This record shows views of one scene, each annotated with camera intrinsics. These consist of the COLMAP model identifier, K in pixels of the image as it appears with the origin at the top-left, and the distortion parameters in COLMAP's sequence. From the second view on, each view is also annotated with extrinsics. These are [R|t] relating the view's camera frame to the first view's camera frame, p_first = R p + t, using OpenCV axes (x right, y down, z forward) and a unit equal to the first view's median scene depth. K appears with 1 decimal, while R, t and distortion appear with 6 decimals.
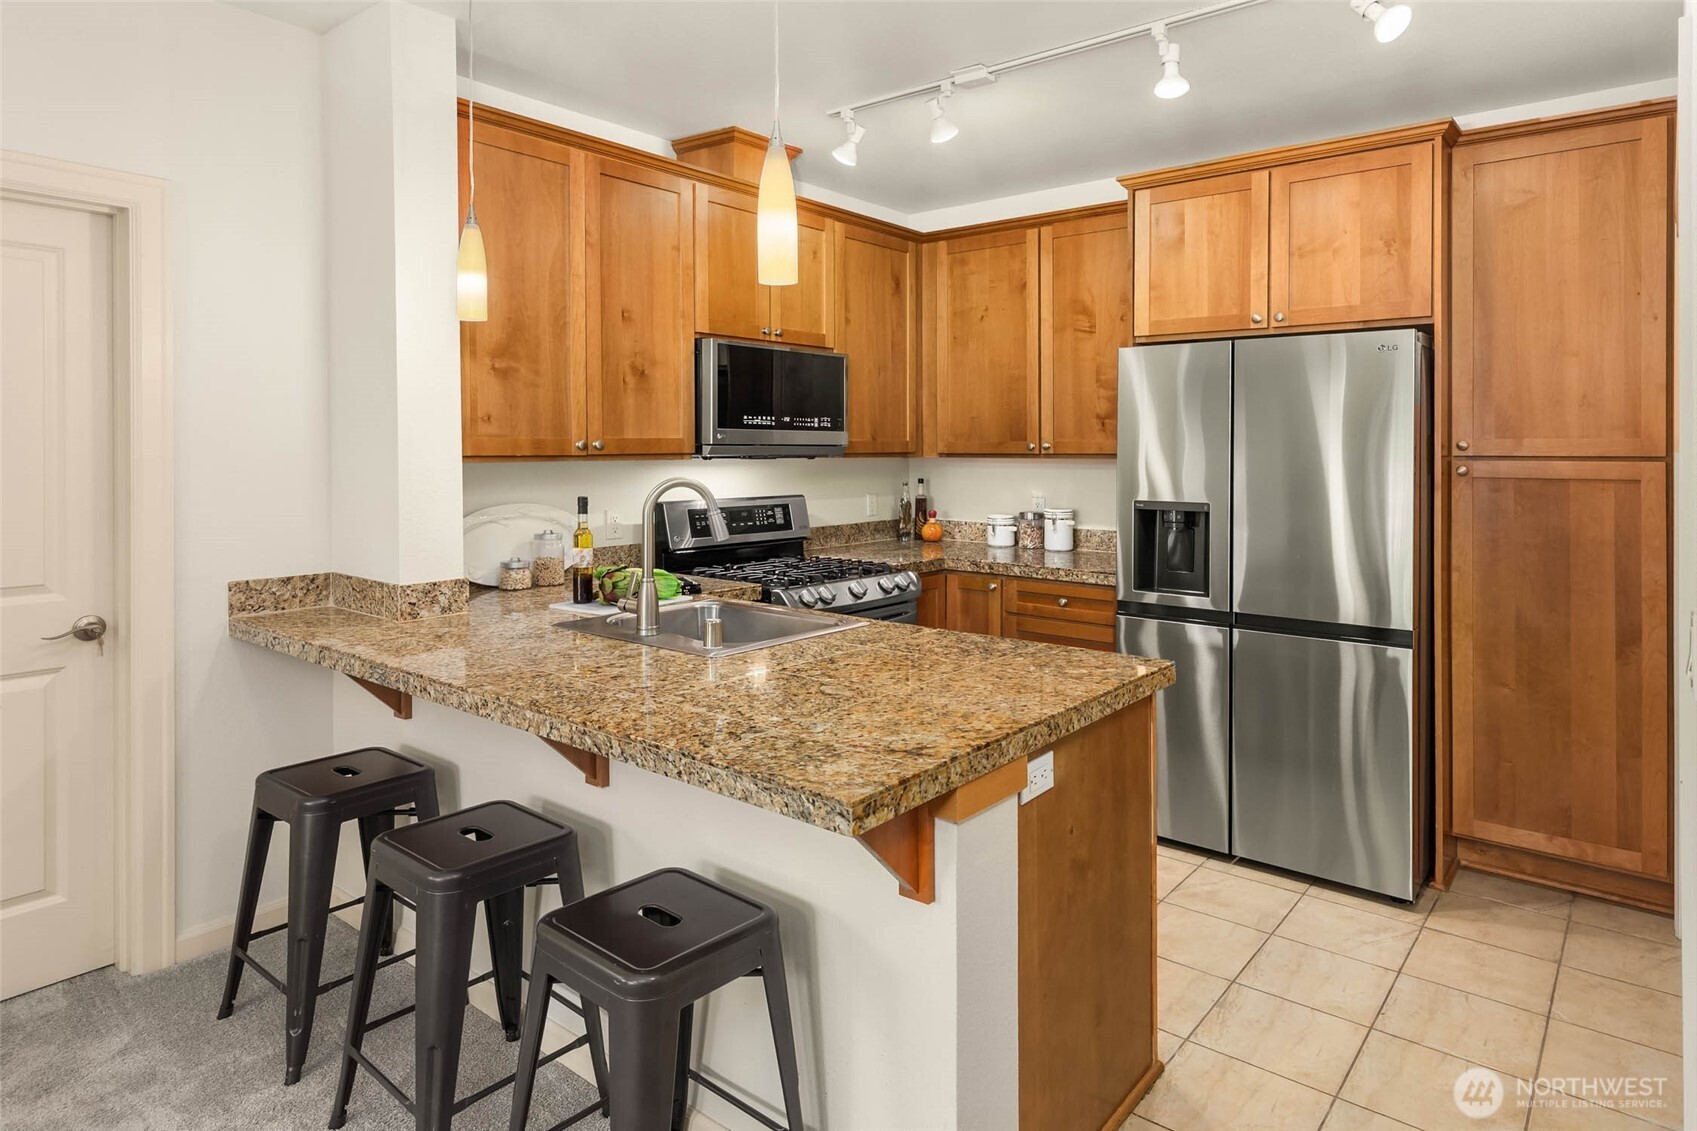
lens RADIAL K [[954.8, 0, 976.5], [0, 954.8, 442.8], [0, 0, 1]] dist [0.005730, -0.000926]
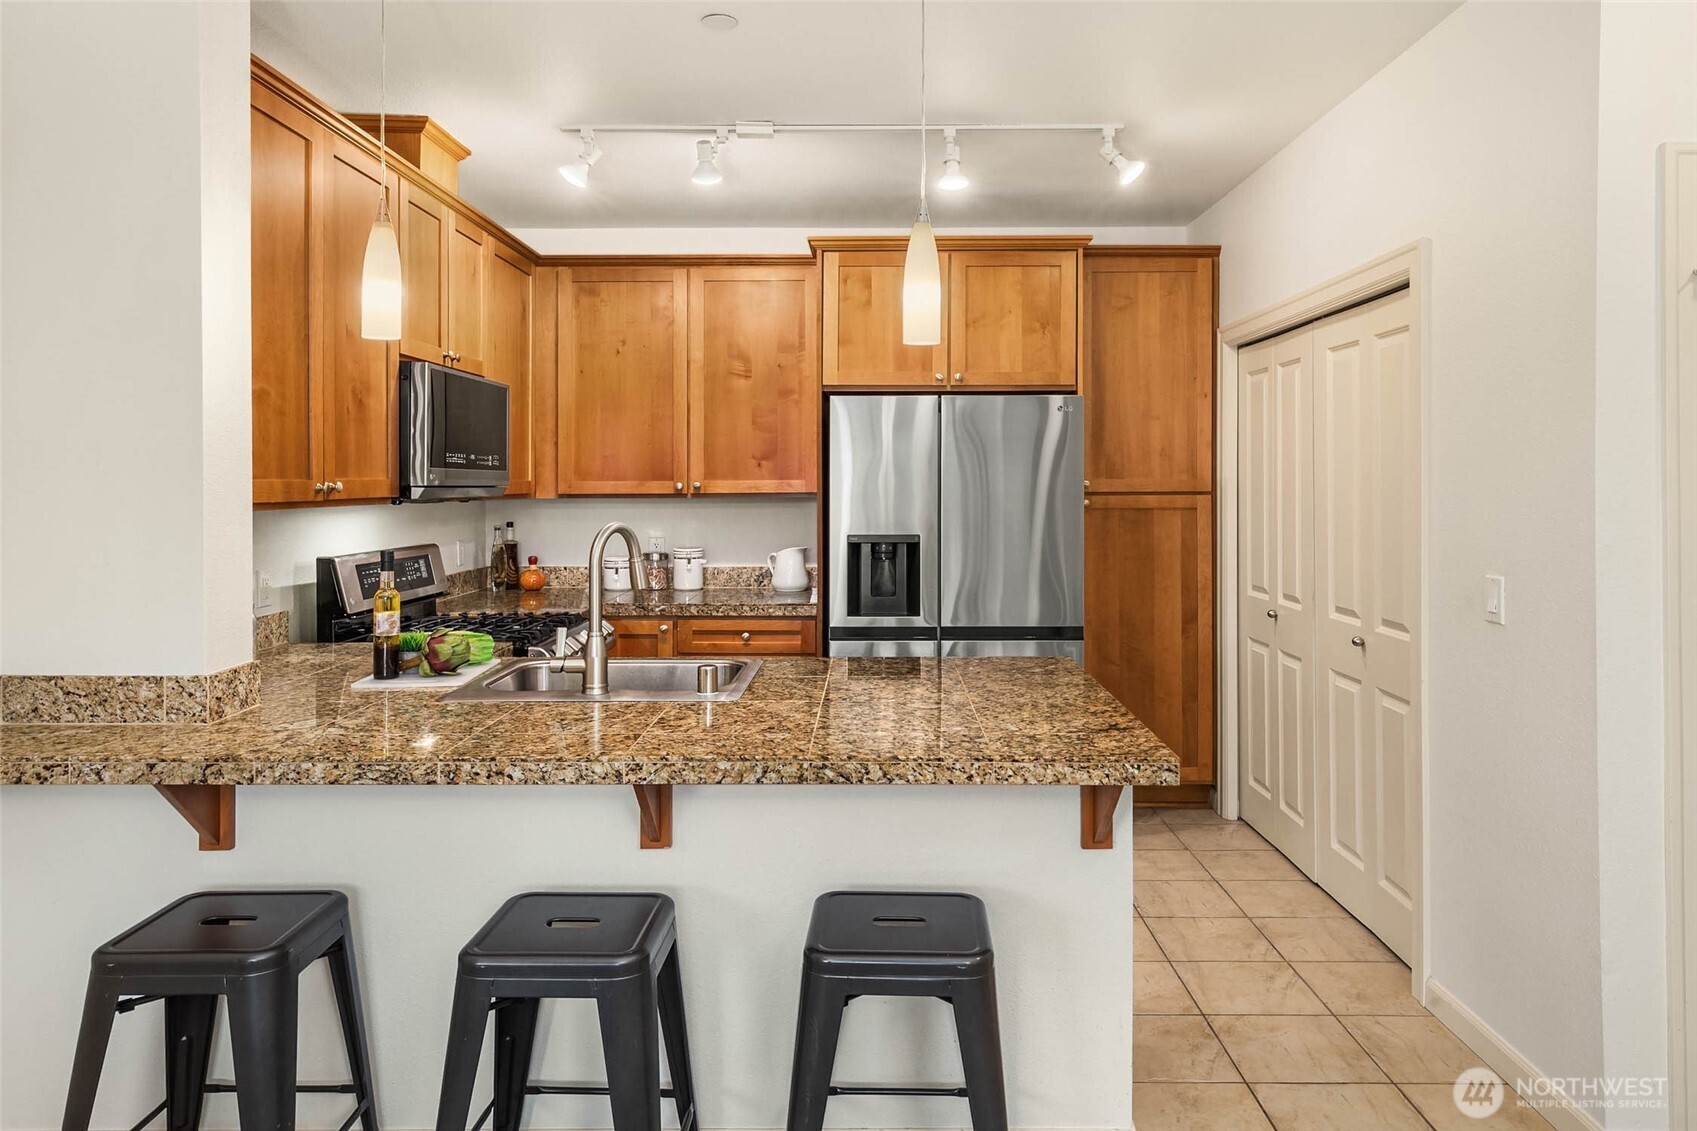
lens RADIAL K [[992.4, 0, 877.6], [0, 992.4, 476.2], [0, 0, 1]] dist [0.005851, -0.000531]
pose [[0.823000, 0.000542, 0.568042, -0.522843], [0.001315, 0.999995, -0.002859, -0.004902], [-0.568041, 0.003100, 0.822995, 0.042444]]
